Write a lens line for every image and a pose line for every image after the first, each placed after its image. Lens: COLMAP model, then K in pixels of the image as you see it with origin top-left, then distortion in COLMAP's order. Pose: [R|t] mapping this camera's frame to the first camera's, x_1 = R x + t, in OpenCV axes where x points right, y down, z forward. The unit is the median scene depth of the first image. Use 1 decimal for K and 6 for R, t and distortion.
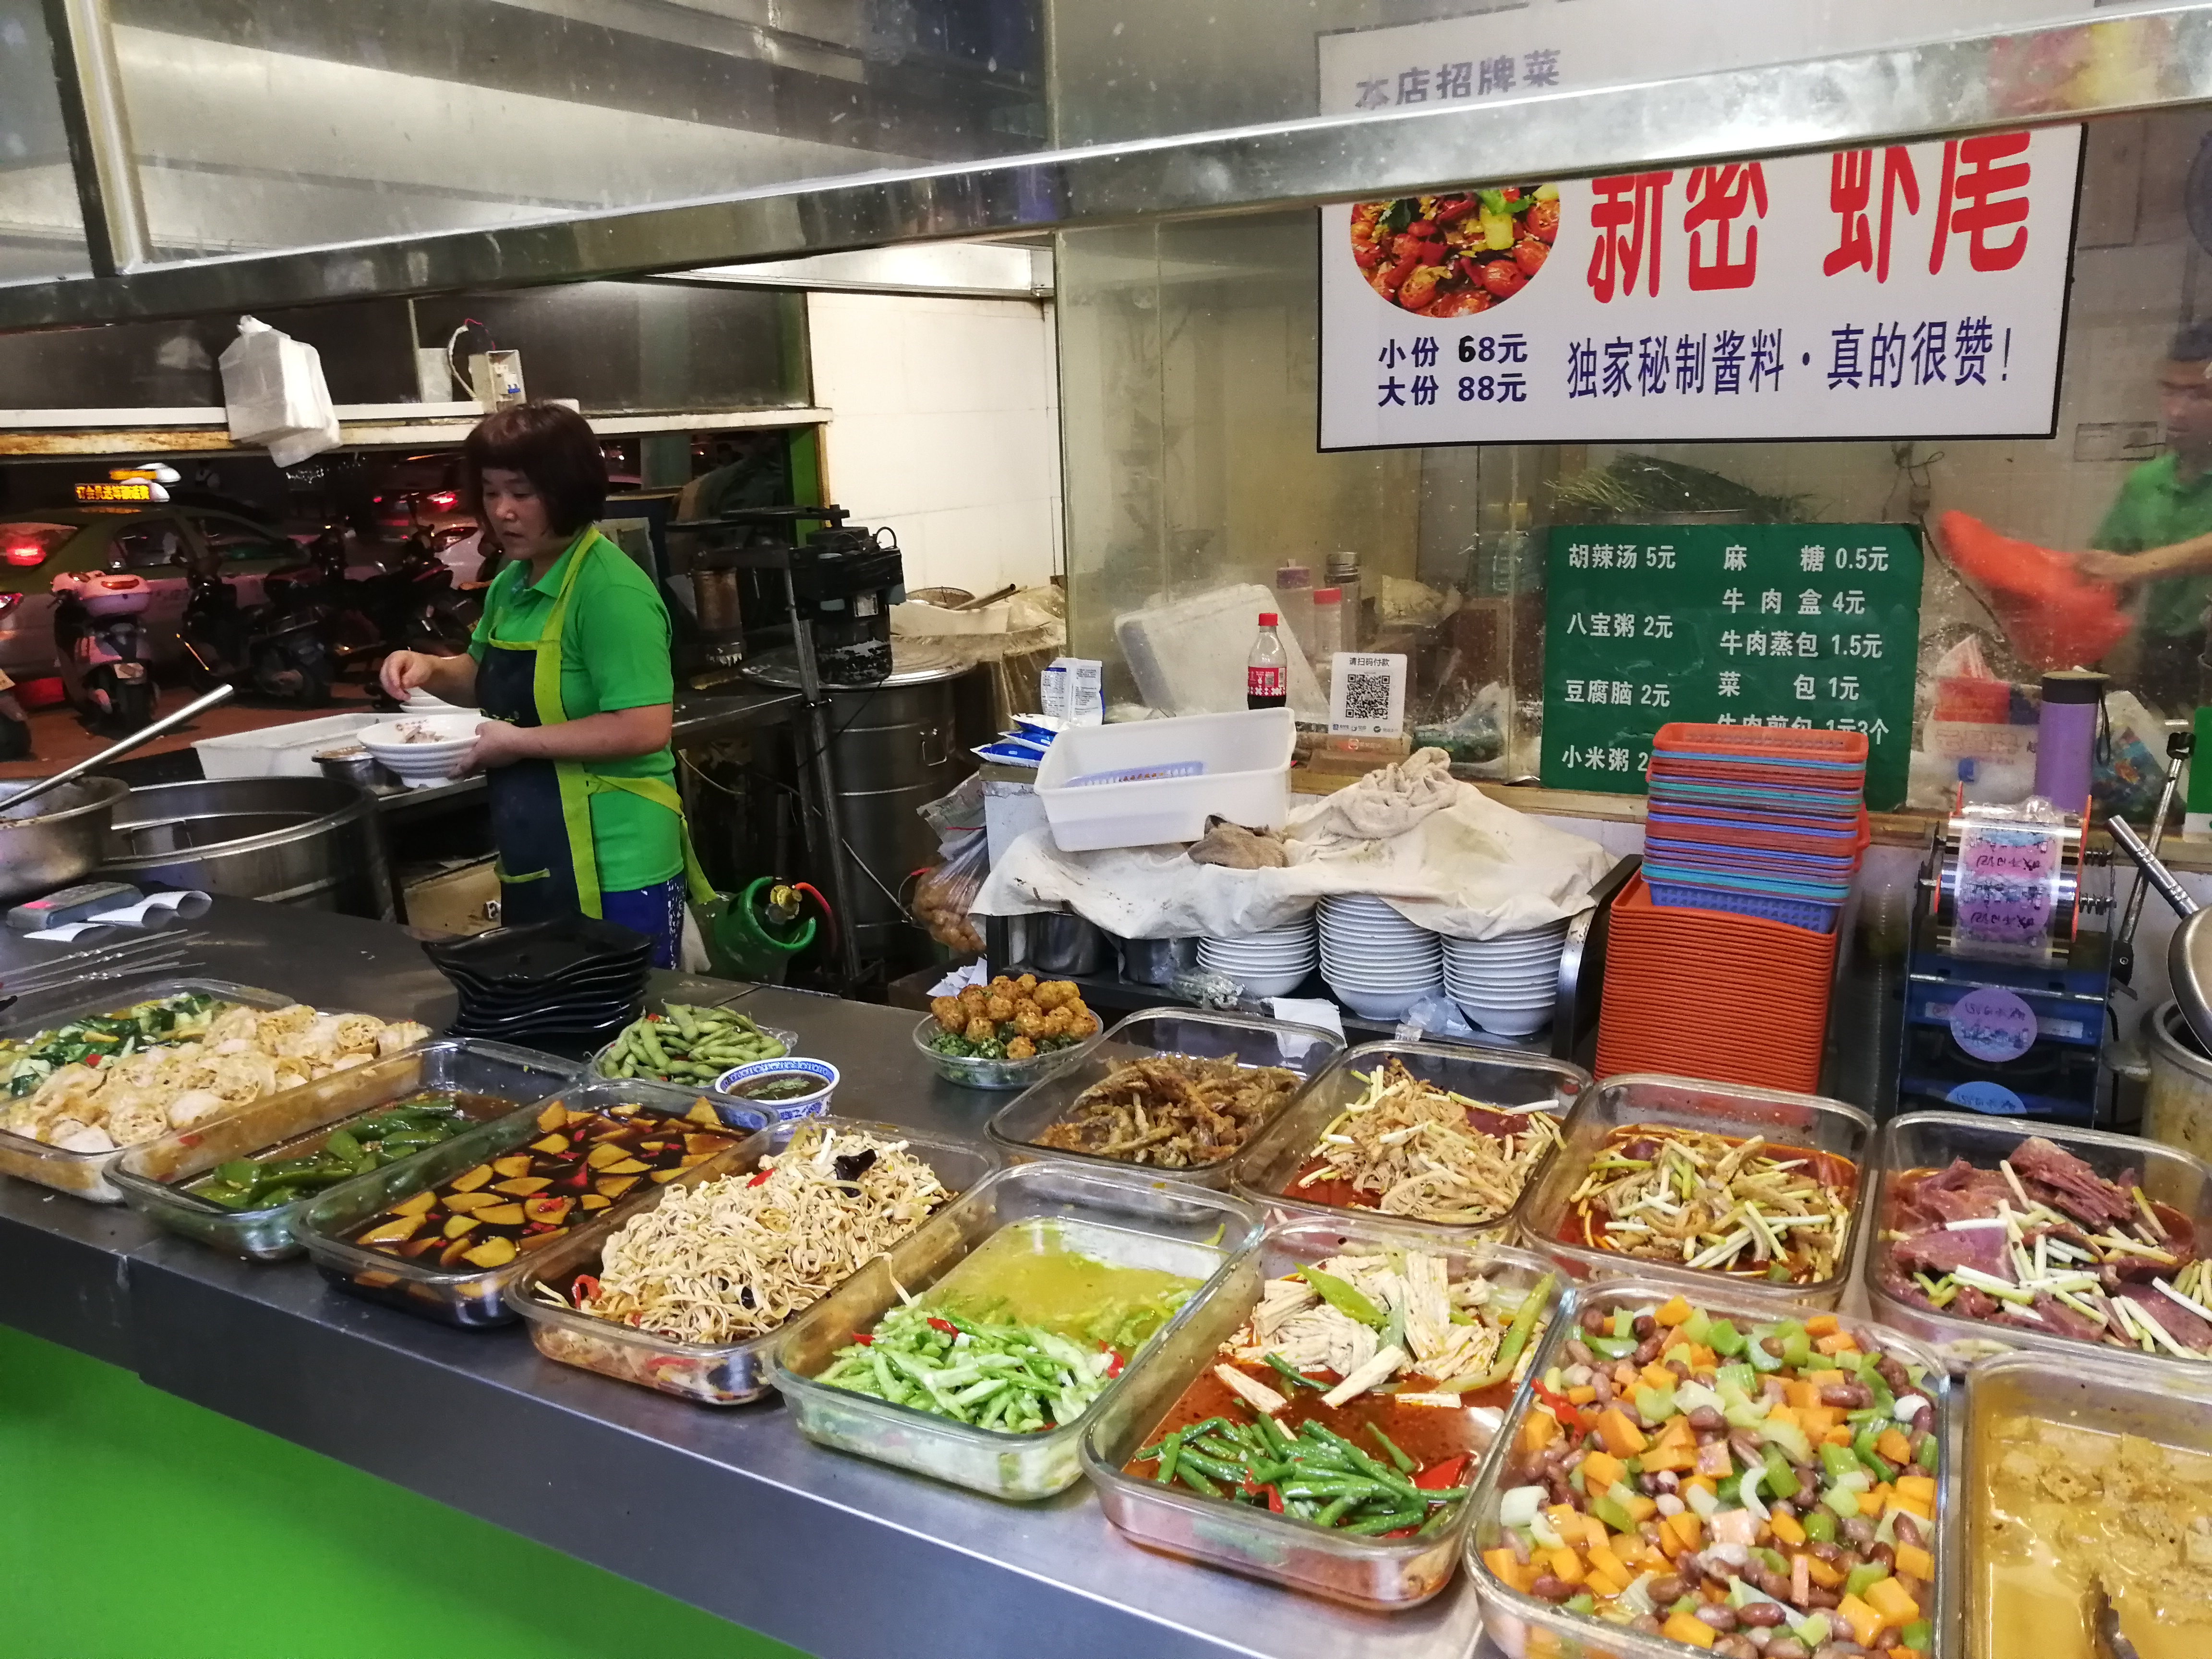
lens RADIAL K [[1734.5, 0, 1108.2], [0, 1734.5, 831.6], [0, 0, 1]] dist [-0.020096, 0.053875]
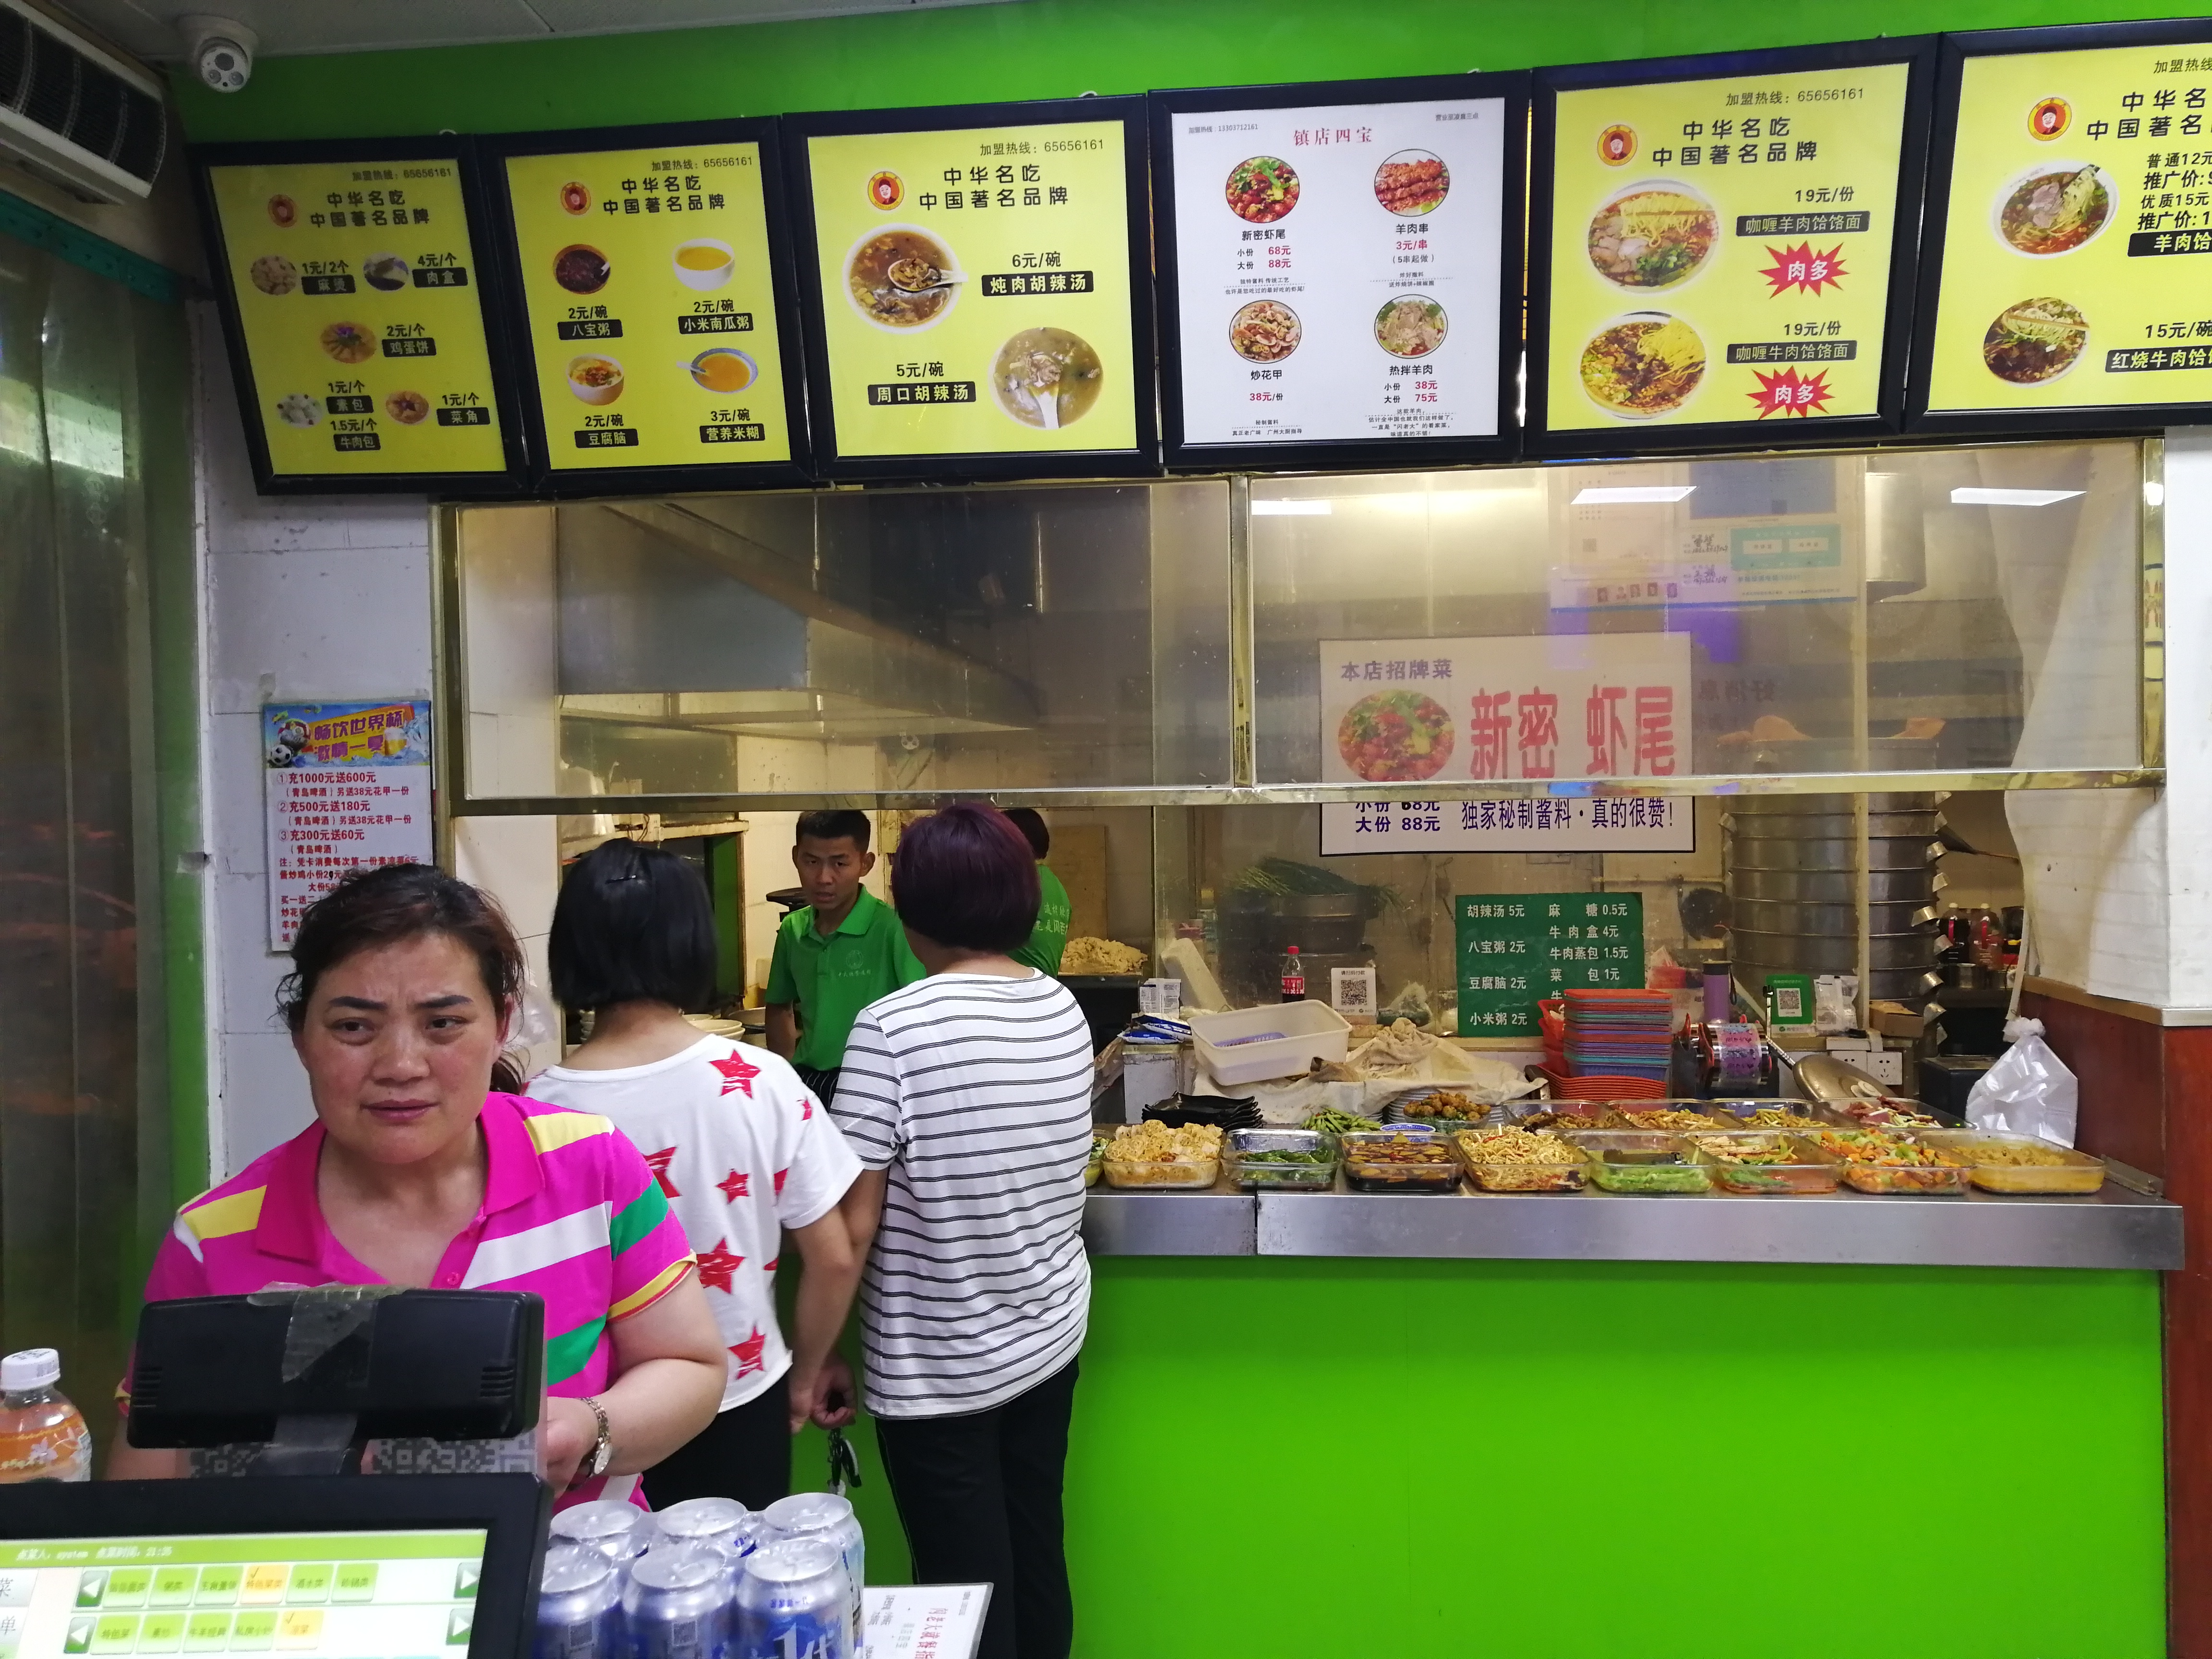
lens RADIAL K [[1734.5, 0, 1104.7], [0, 1734.5, 830.6], [0, 0, 1]] dist [-0.020096, 0.053875]
pose [[0.919859, 0.011126, 0.392091, -0.875410], [0.078145, 0.974362, -0.210979, 0.128095], [-0.384386, 0.224710, 0.895406, -0.581644]]
